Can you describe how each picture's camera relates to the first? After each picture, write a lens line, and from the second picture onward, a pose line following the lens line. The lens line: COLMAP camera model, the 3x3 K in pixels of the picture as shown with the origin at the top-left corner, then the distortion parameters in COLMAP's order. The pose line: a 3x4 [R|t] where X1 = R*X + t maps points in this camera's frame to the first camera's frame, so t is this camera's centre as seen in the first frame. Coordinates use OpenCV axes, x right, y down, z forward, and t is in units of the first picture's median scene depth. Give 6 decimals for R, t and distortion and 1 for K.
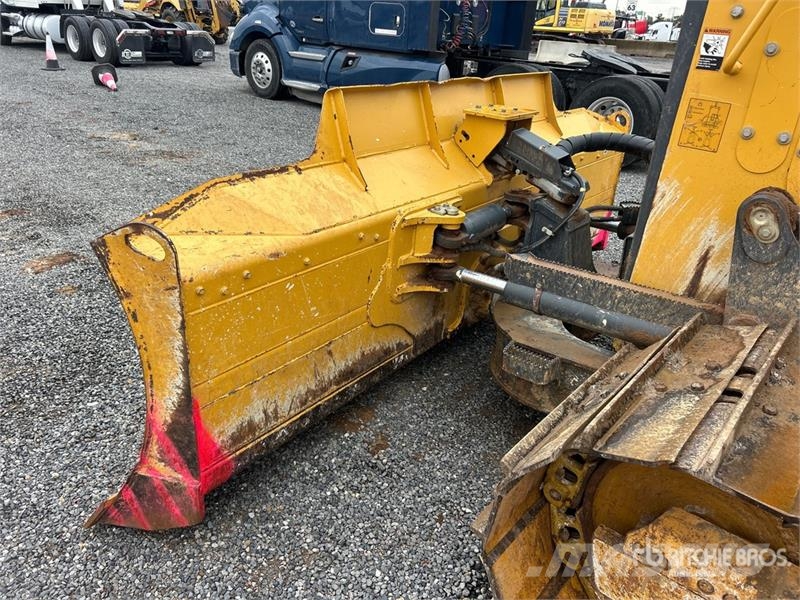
lens RADIAL K [[616.6, 0, 394.6], [0, 616.6, 290.0], [0, 0, 1]] dist [0.068321, -0.064295]
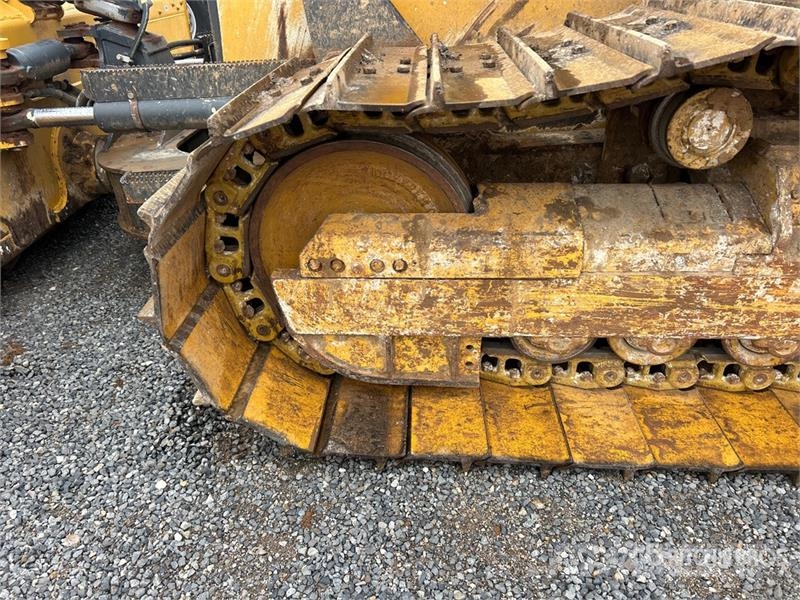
lens RADIAL K [[614.3, 0, 400.0], [0, 614.3, 300.0], [0, 0, 1]] dist [0.042176, -0.041485]
pose [[0.789142, -0.357220, 0.499648, -0.005871], [0.314688, 0.933746, 0.170559, 0.223803], [-0.527472, 0.022638, 0.849271, 0.065332]]
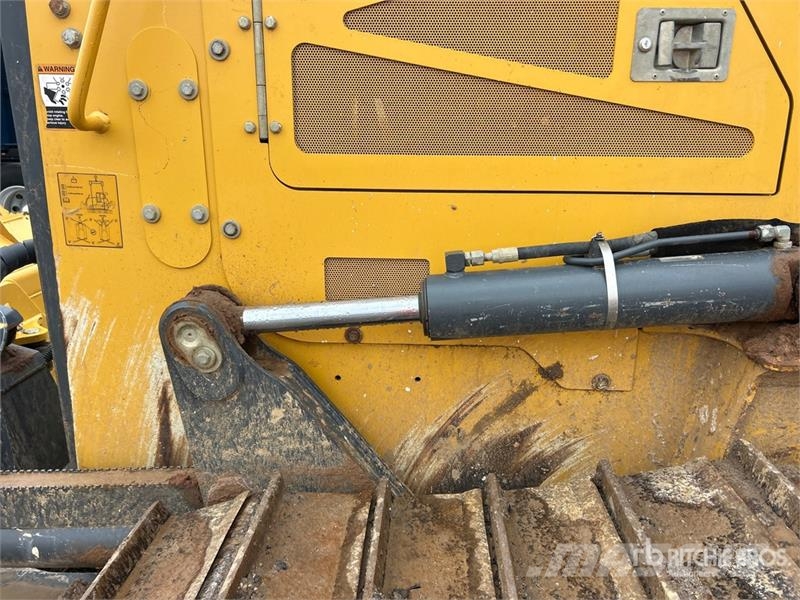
lens RADIAL K [[607.1, 0, 400.9], [0, 607.1, 291.6], [0, 0, 1]] dist [0.070460, -0.084740]
pose [[0.793071, -0.212215, 0.570967, 0.302203], [0.289517, 0.956028, -0.046804, -0.050329], [-0.535928, 0.202424, 0.819638, 0.267505]]
